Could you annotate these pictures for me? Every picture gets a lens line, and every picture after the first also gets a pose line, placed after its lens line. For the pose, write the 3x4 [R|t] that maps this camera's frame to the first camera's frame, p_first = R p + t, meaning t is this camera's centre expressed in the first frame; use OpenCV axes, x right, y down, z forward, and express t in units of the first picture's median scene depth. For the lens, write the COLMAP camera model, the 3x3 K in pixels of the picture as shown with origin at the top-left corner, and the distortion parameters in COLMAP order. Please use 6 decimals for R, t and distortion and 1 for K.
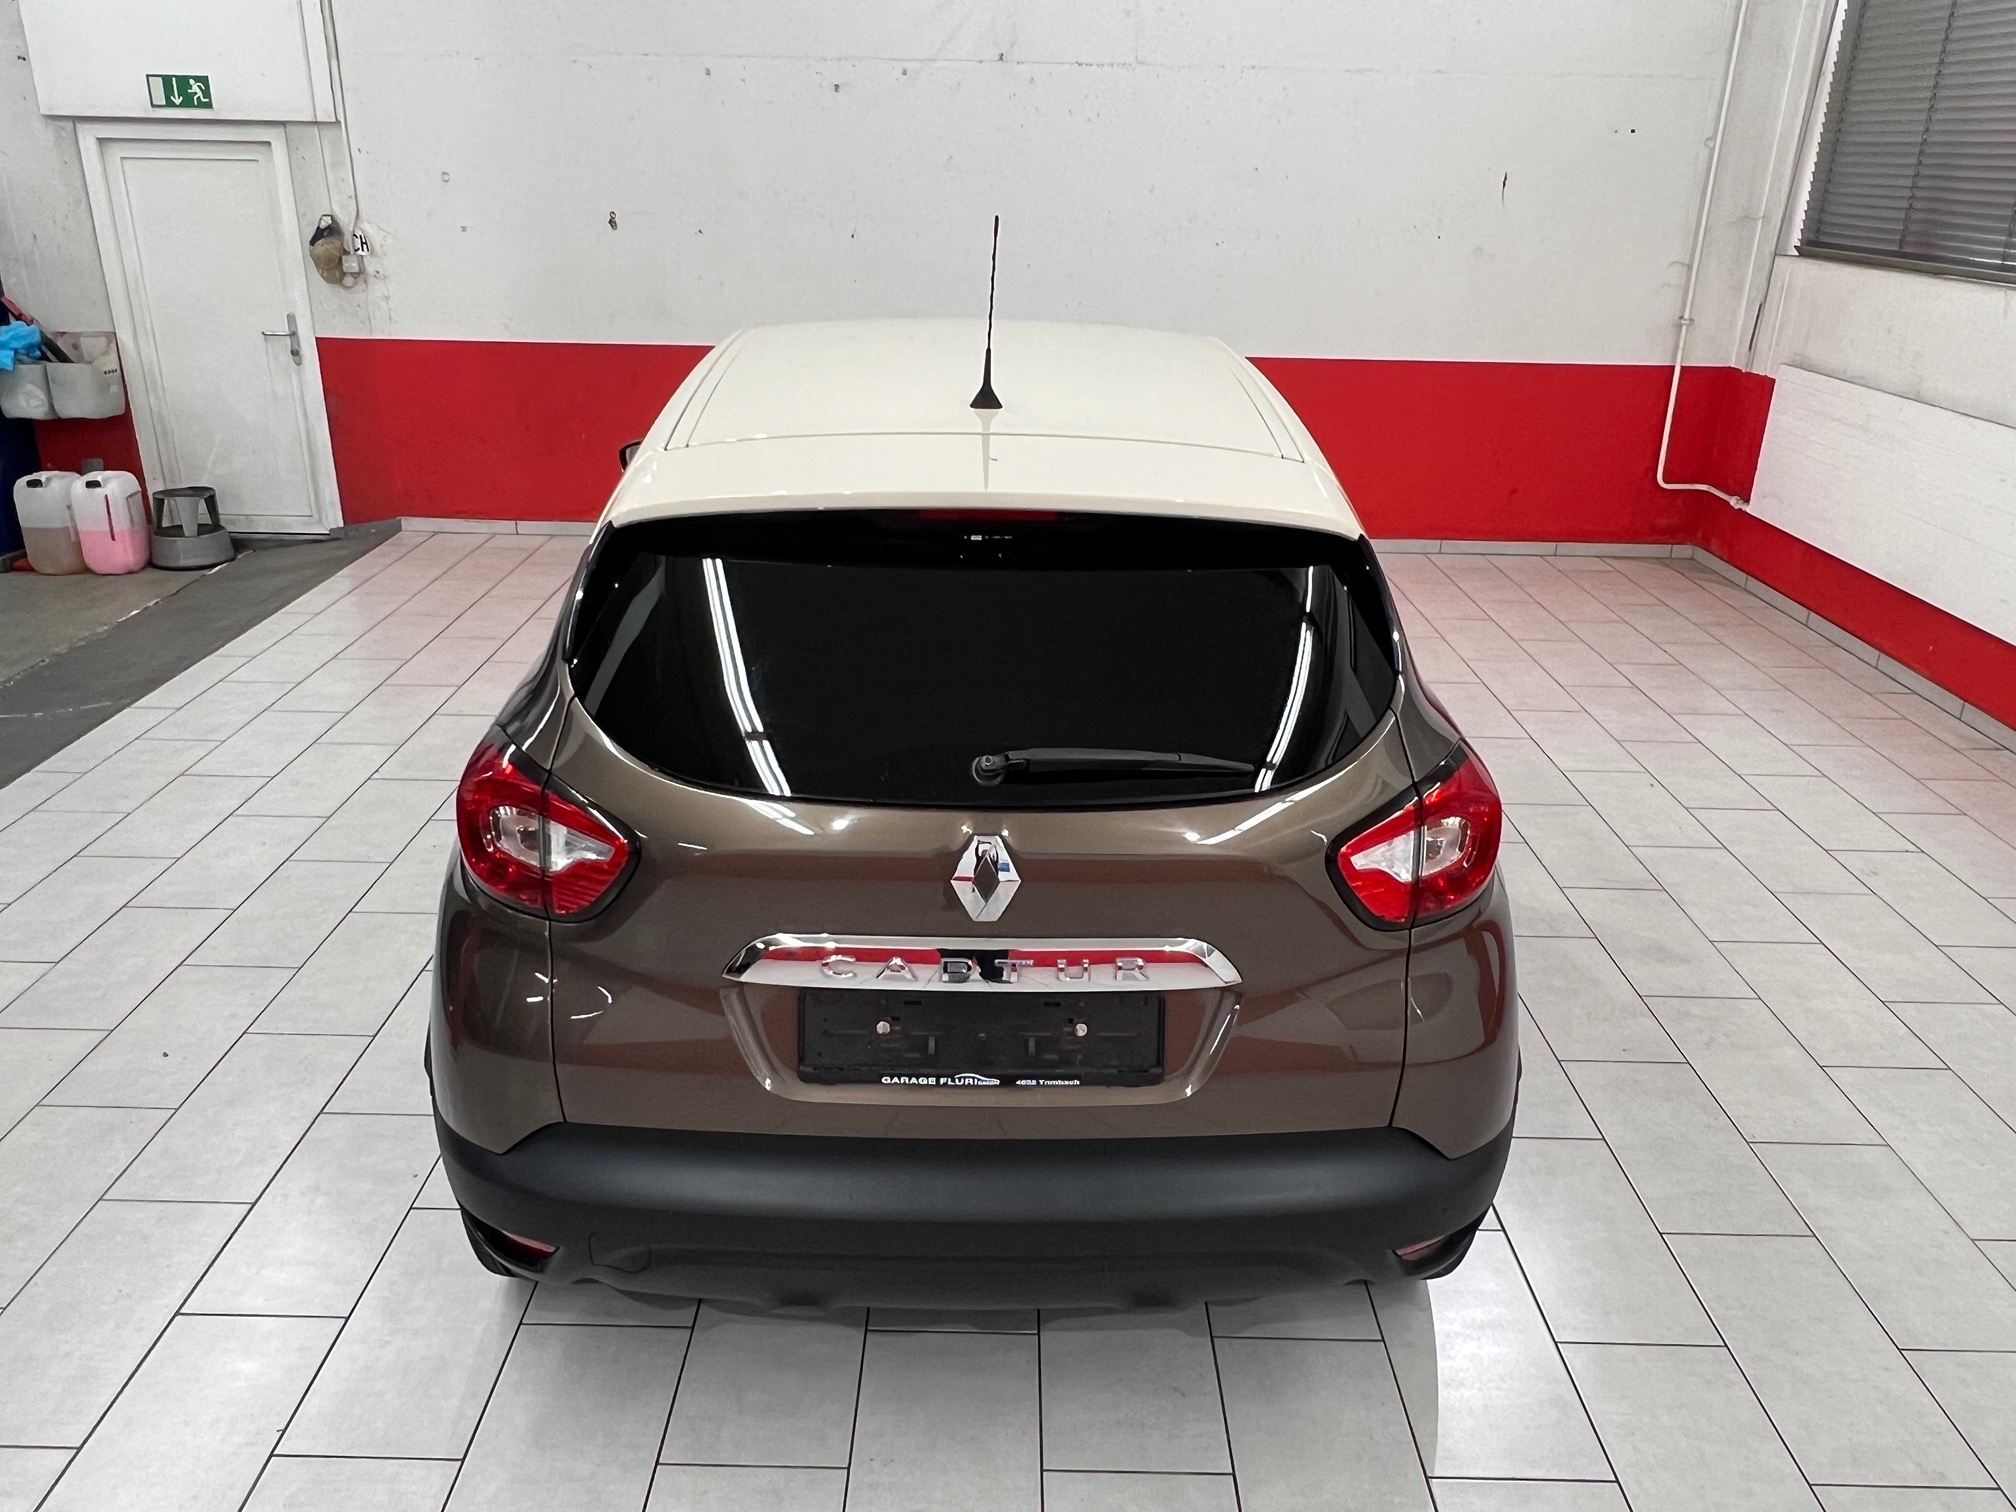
lens RADIAL K [[1528.8, 0, 1000.5], [0, 1528.8, 775.9], [0, 0, 1]] dist [-0.002681, 0.002461]
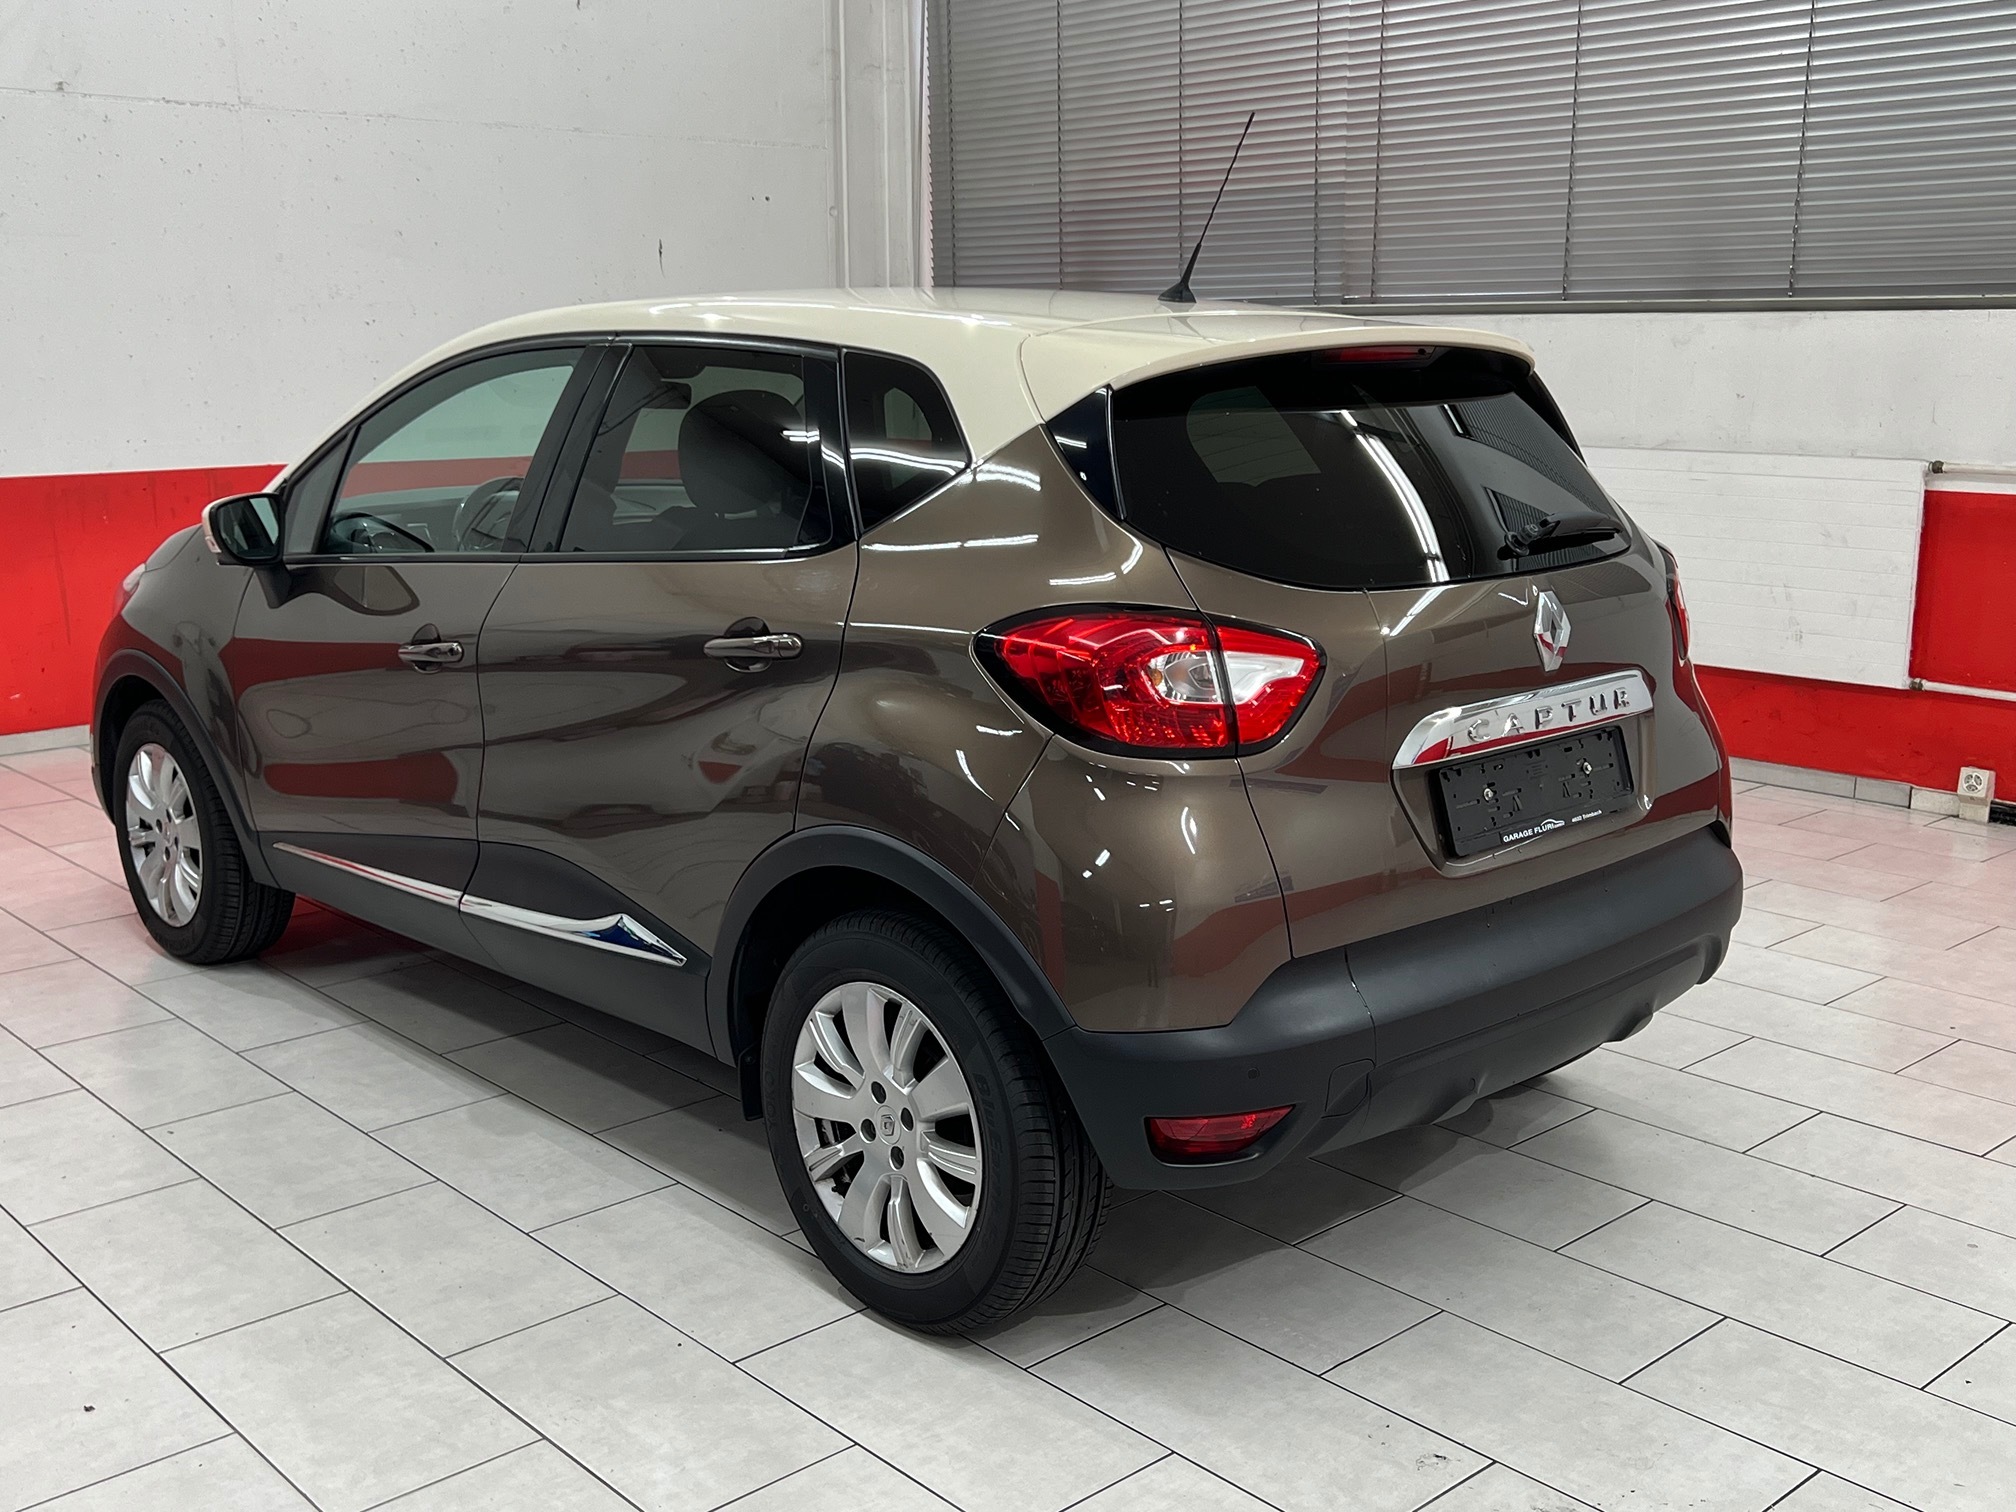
lens RADIAL K [[2064.2, 0, 996.6], [0, 2064.2, 744.3], [0, 0, 1]] dist [0.096685, -0.135527]
pose [[0.739612, -0.157691, 0.654299, -0.411558], [0.276296, 0.957608, -0.081531, 0.049162], [-0.613705, 0.241081, 0.751828, 0.030716]]
